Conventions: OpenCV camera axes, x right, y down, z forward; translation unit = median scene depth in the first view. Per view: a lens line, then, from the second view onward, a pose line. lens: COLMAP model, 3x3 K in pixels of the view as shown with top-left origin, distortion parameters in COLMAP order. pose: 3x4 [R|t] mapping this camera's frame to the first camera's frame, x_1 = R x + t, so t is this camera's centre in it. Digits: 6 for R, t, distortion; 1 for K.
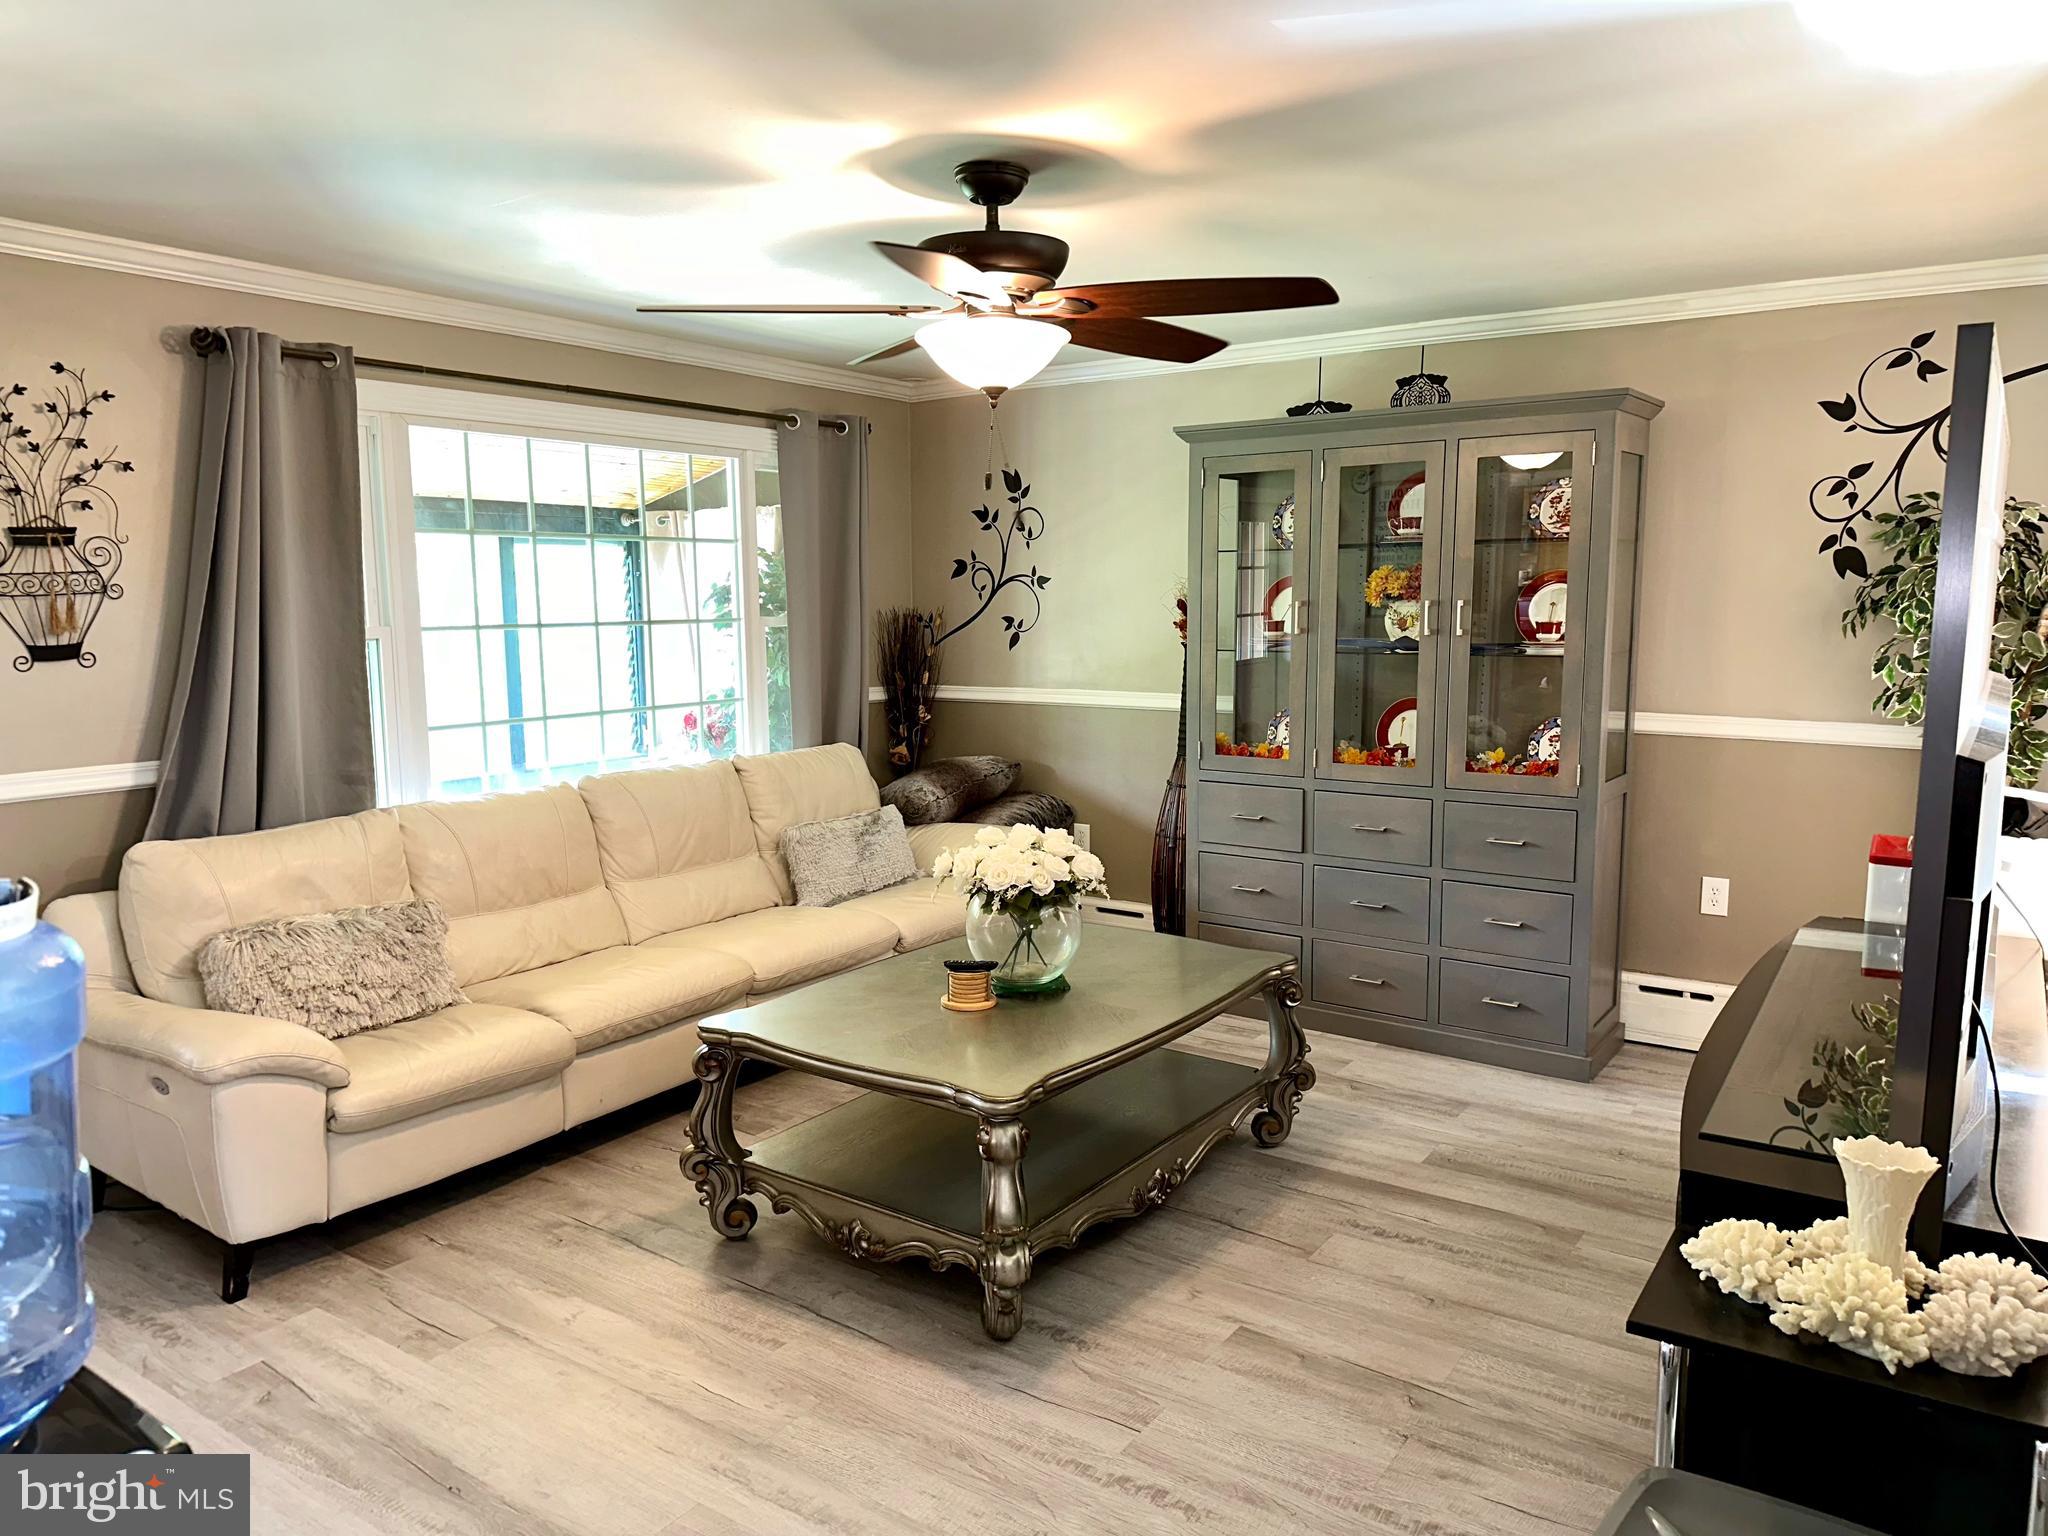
lens RADIAL K [[1434.3, 0, 1017.4], [0, 1434.3, 796.1], [0, 0, 1]] dist [0.076959, -0.095564]
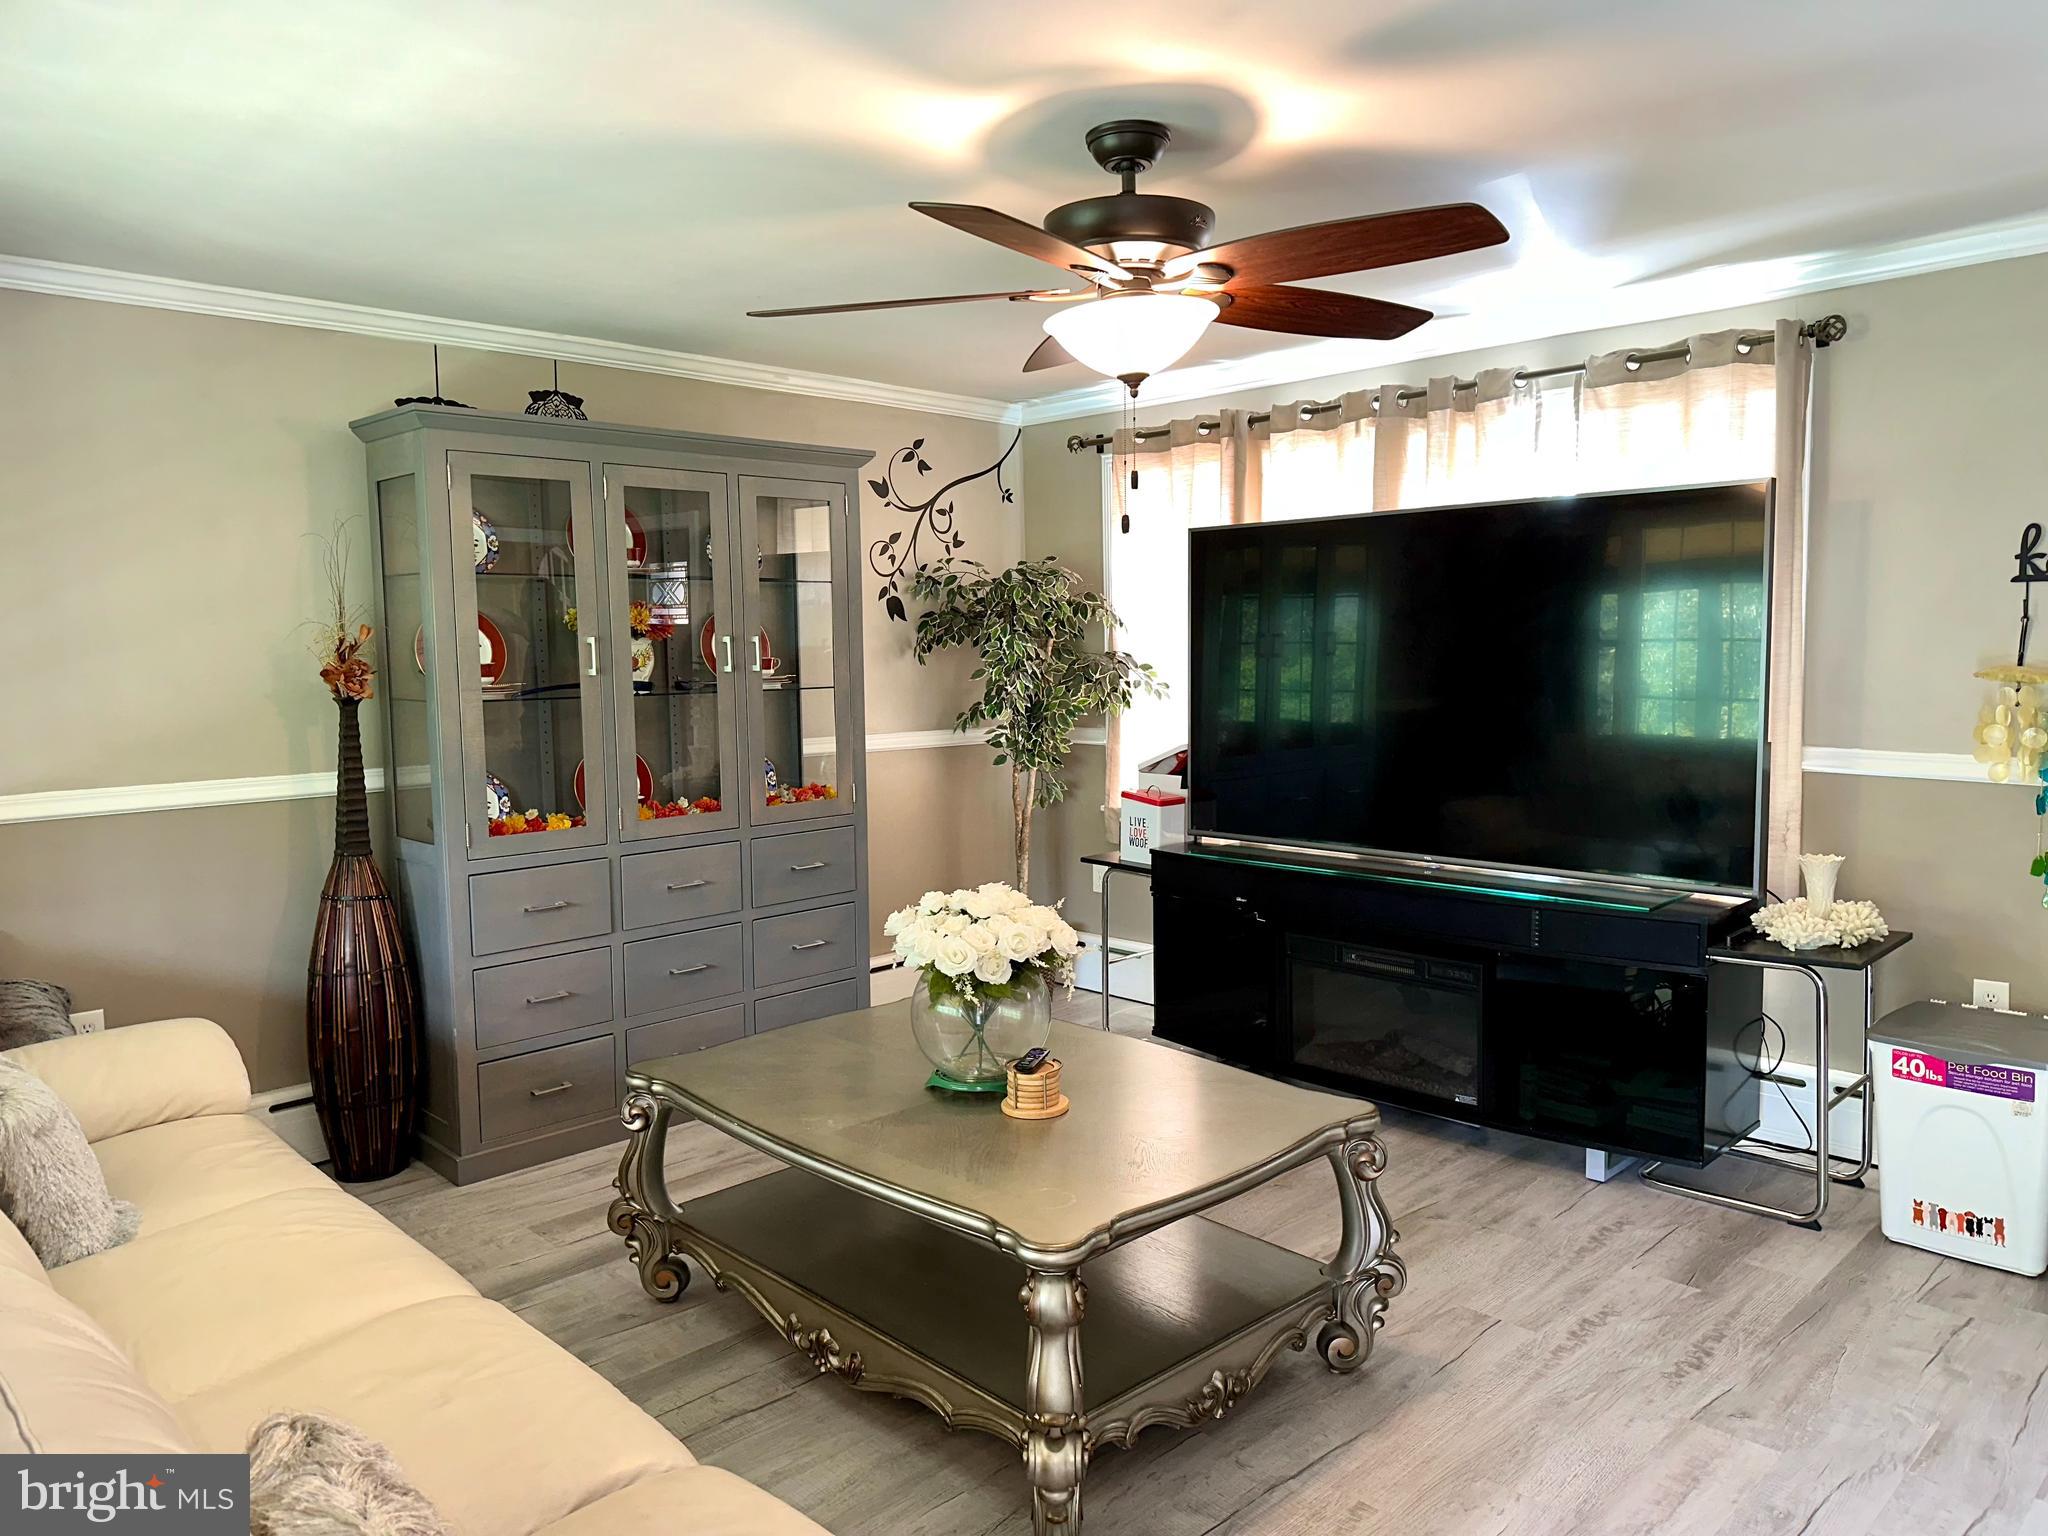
lens RADIAL K [[1434.3, 0, 1035.8], [0, 1434.3, 778.2], [0, 0, 1]] dist [0.076959, -0.095564]
pose [[0.176594, -0.090540, 0.980111, -0.680702], [0.157498, 0.985529, 0.062662, -0.075102], [-0.971601, 0.143300, 0.188298, 0.682173]]
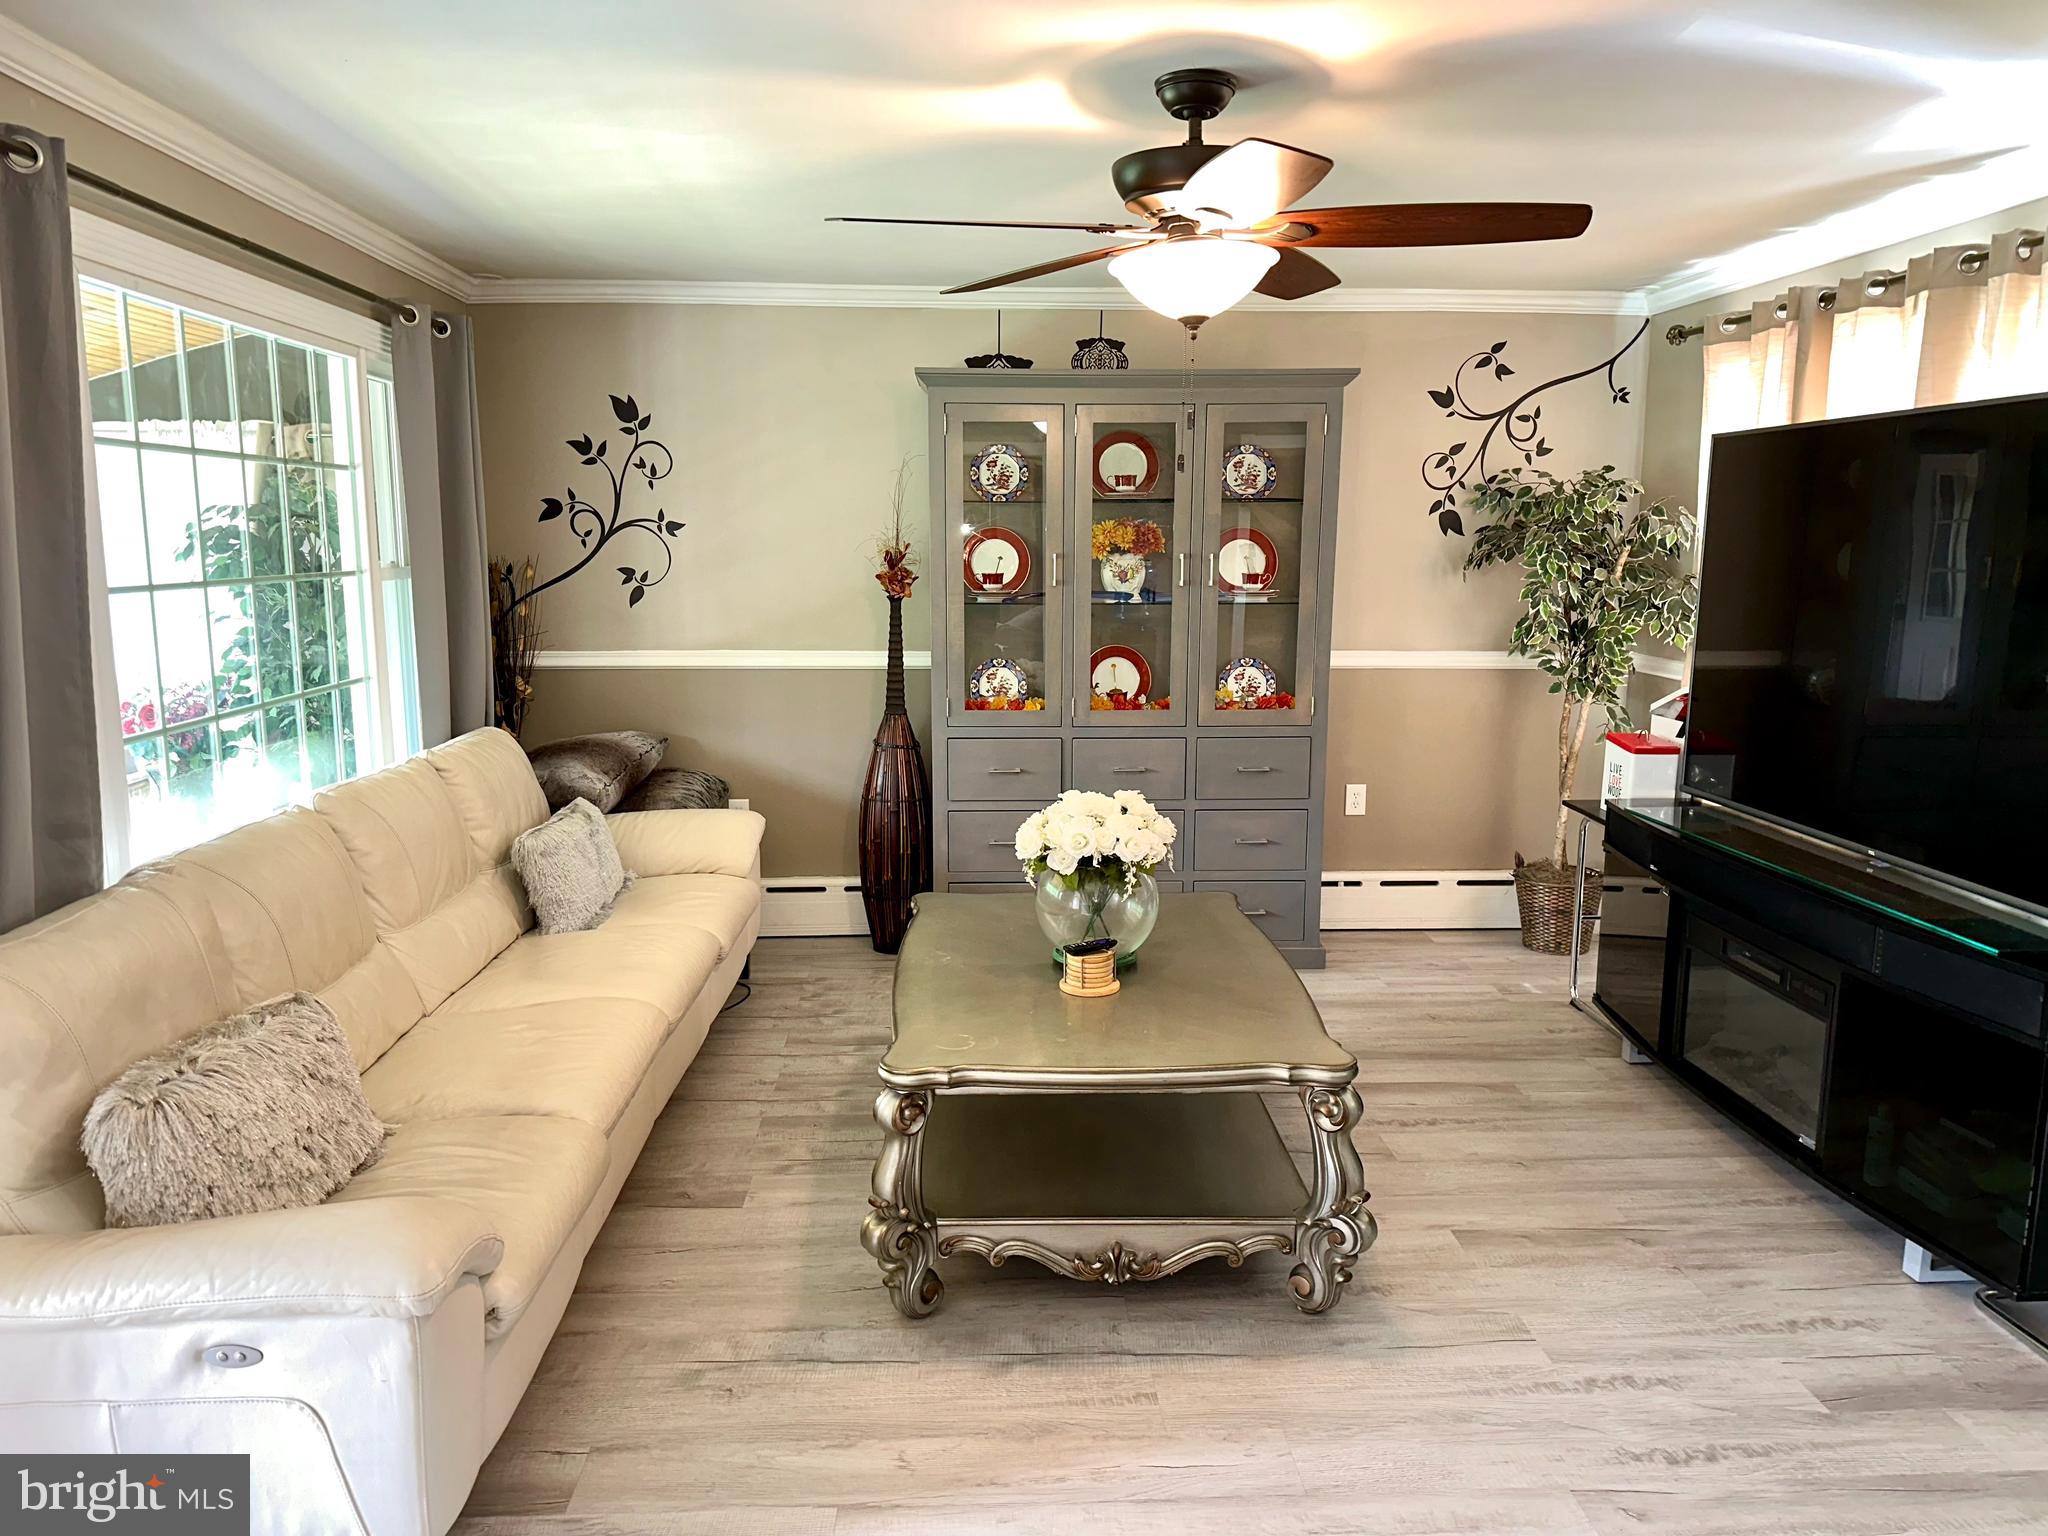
lens RADIAL K [[1434.3, 0, 1024.3], [0, 1434.3, 792.9], [0, 0, 1]] dist [0.076959, -0.095564]
pose [[0.787993, -0.099155, 0.607647, -0.512892], [0.080485, 0.995067, 0.058001, -0.031556], [-0.610400, 0.003202, 0.792086, 0.244746]]
